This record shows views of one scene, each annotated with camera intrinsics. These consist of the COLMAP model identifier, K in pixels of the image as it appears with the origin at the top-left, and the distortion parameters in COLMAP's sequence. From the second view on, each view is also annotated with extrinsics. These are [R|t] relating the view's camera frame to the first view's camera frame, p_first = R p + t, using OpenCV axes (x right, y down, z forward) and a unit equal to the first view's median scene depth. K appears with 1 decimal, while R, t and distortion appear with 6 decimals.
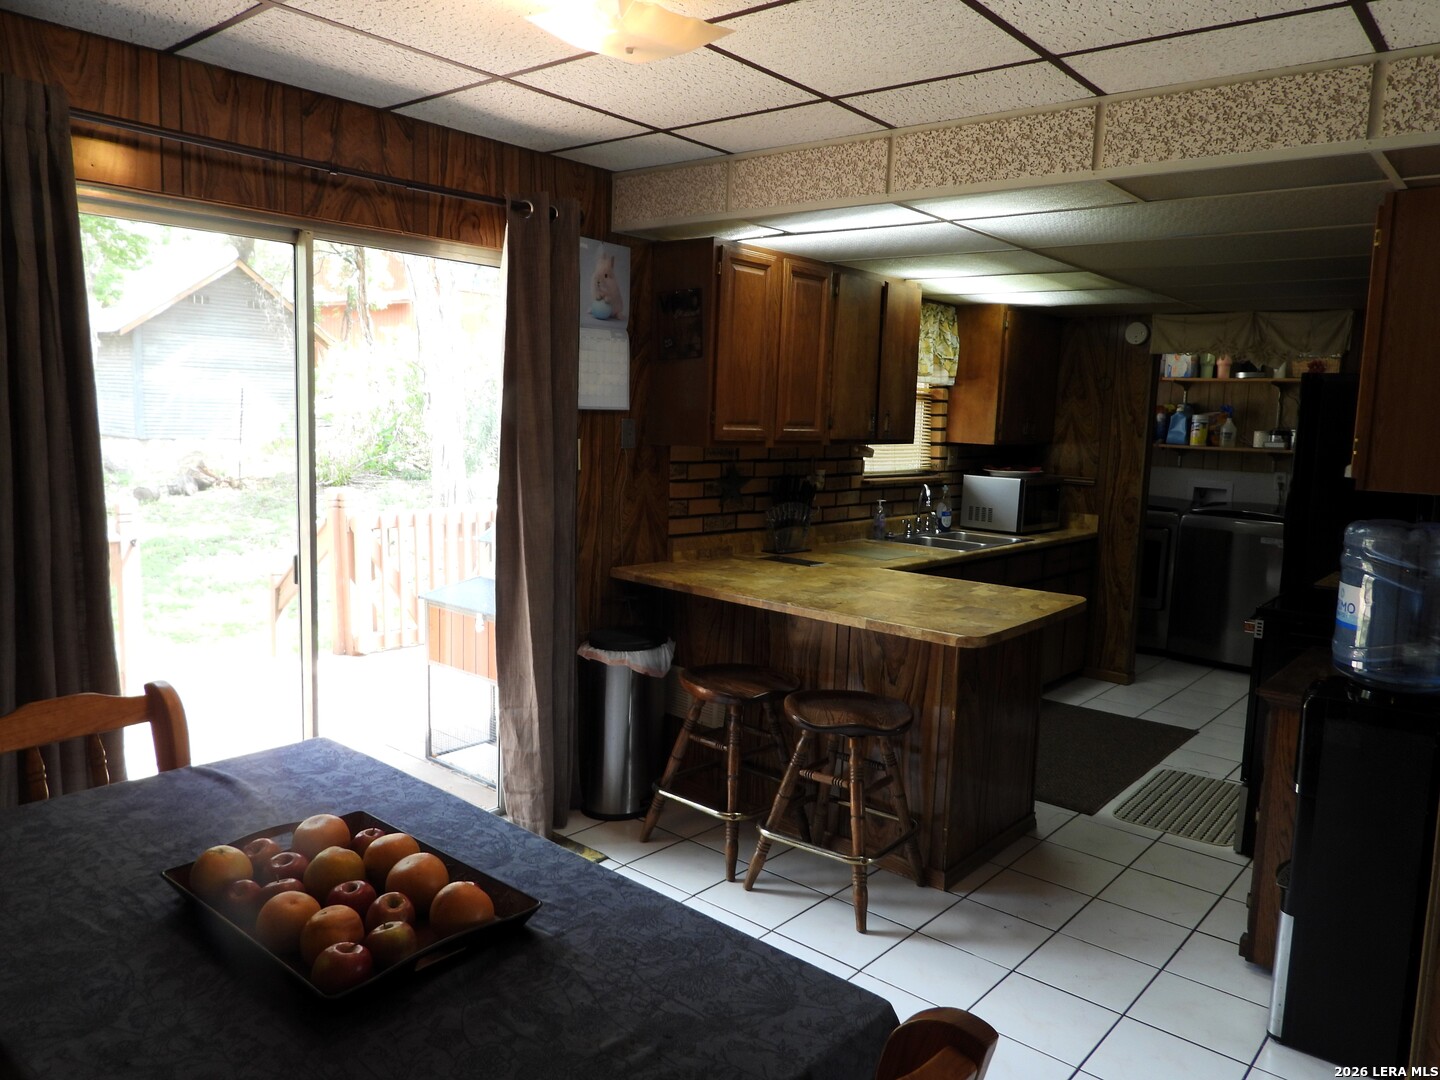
lens RADIAL K [[1036.4, 0, 708.9], [0, 1036.4, 545.0], [0, 0, 1]] dist [-0.019020, 0.012749]
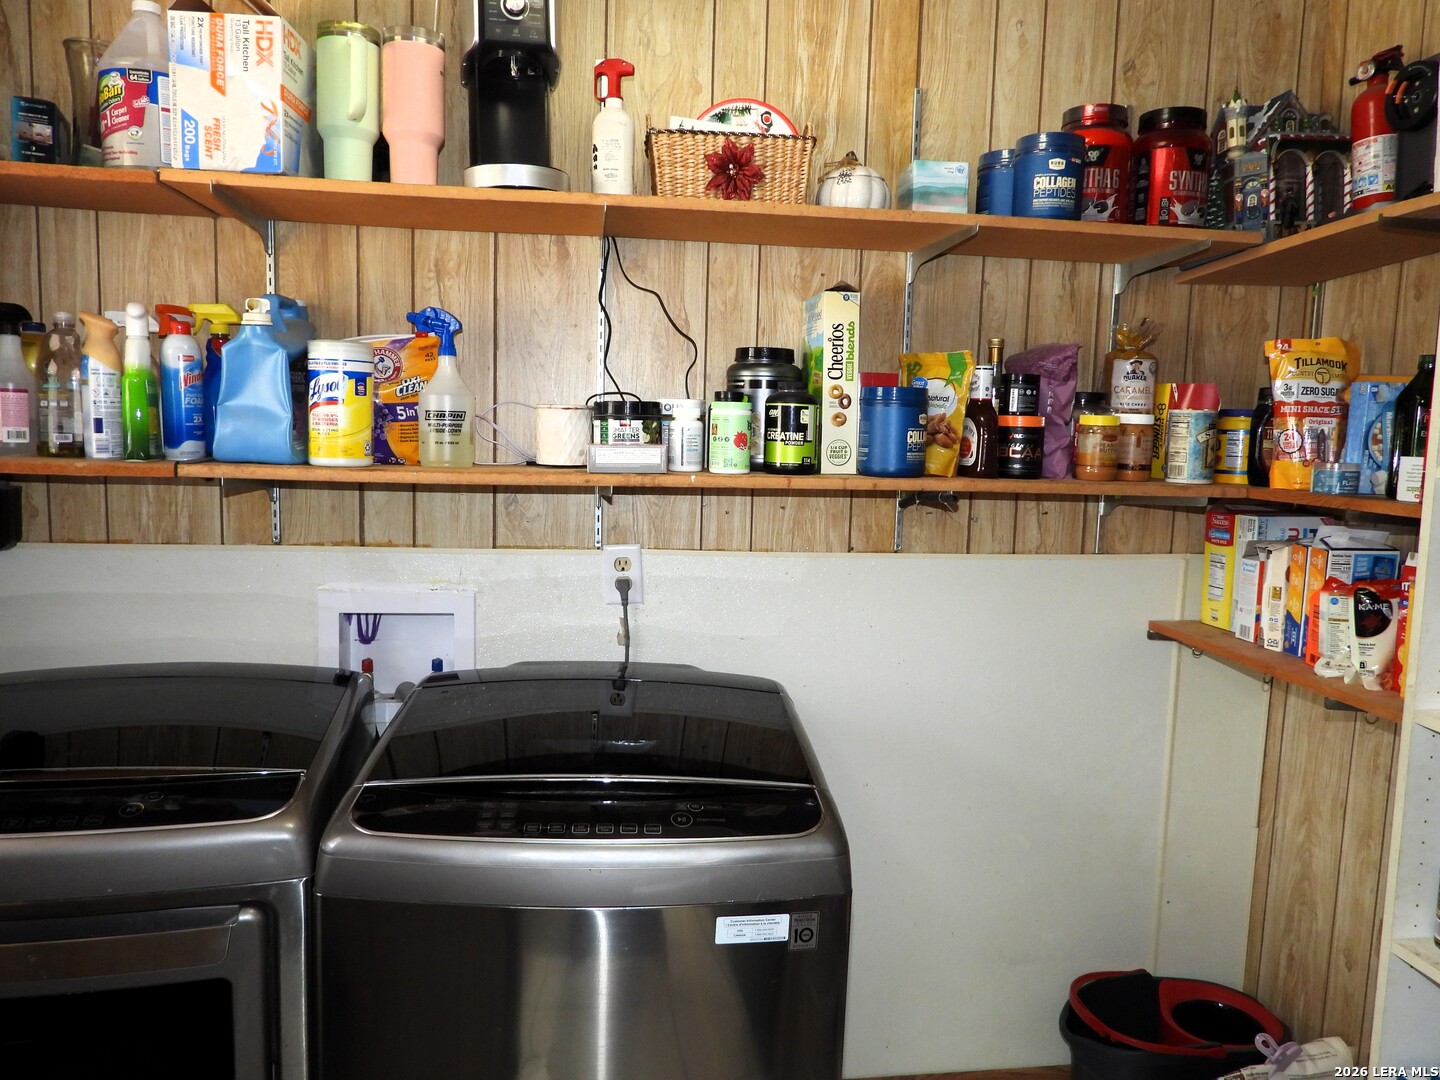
lens RADIAL K [[1036.4, 0, 721.9], [0, 1036.4, 539.4], [0, 0, 1]] dist [-0.019020, 0.012749]
pose [[0.668248, -0.098394, 0.737403, 0.351443], [0.088800, 0.994678, 0.052251, -0.083978], [-0.738620, 0.030565, 0.673429, 0.770661]]
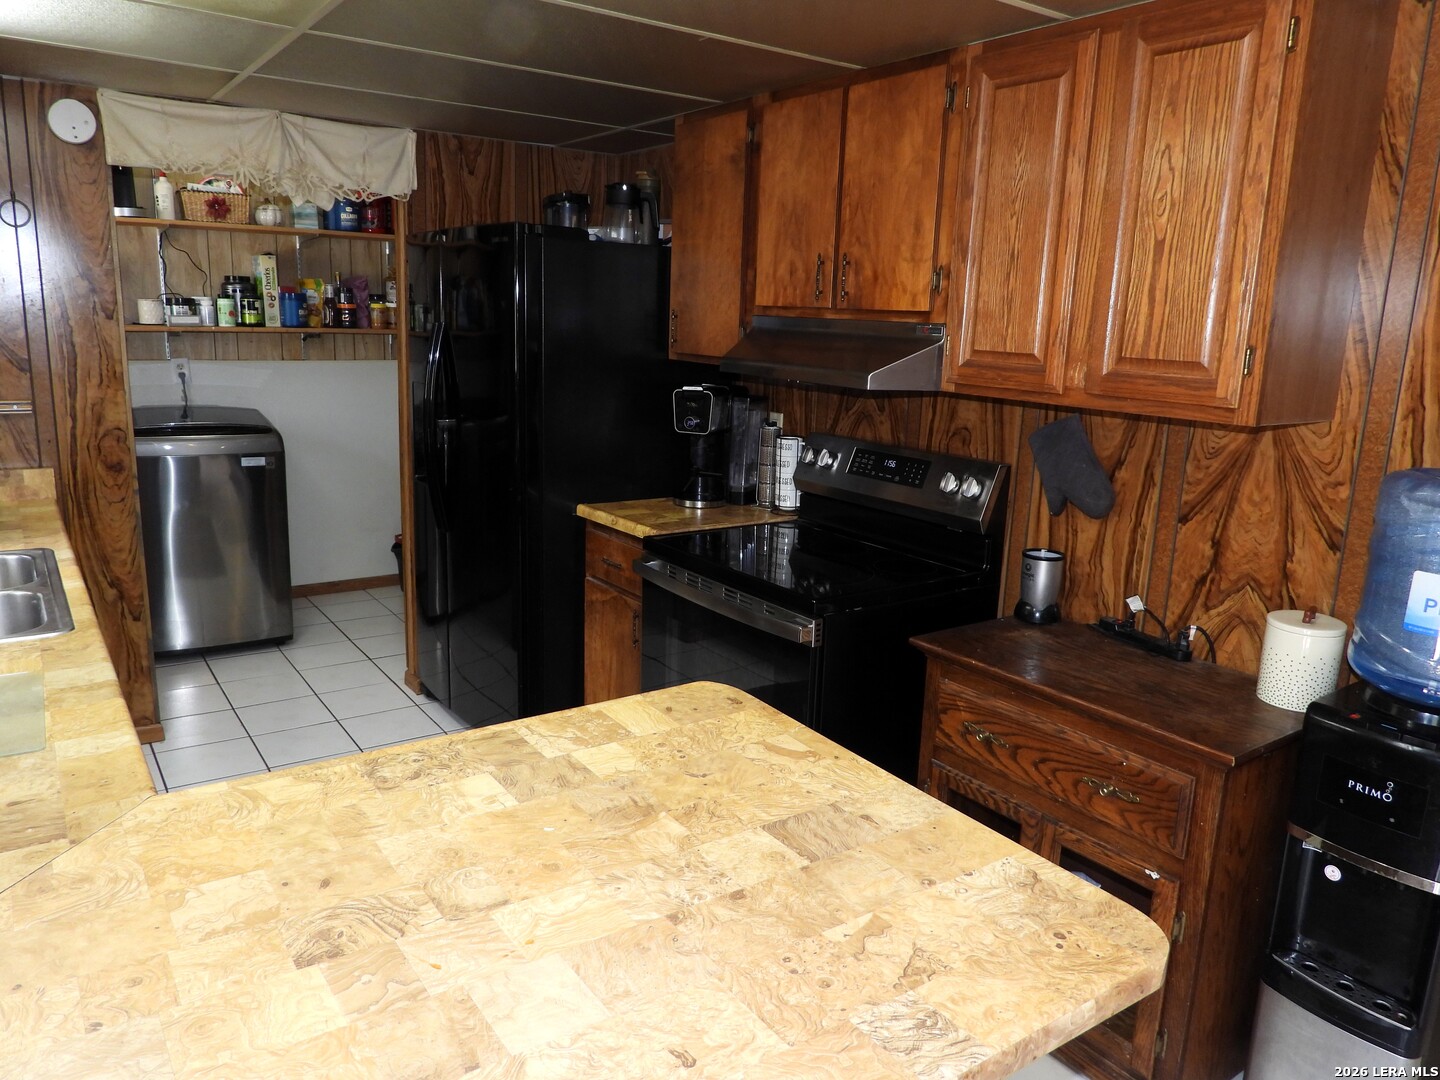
lens RADIAL K [[1036.4, 0, 720.5], [0, 1036.4, 539.3], [0, 0, 1]] dist [-0.019020, 0.012749]
pose [[0.250764, -0.231884, 0.939865, -0.042222], [0.098509, 0.971960, 0.213519, -0.063652], [-0.963023, 0.039042, 0.266575, 0.456813]]
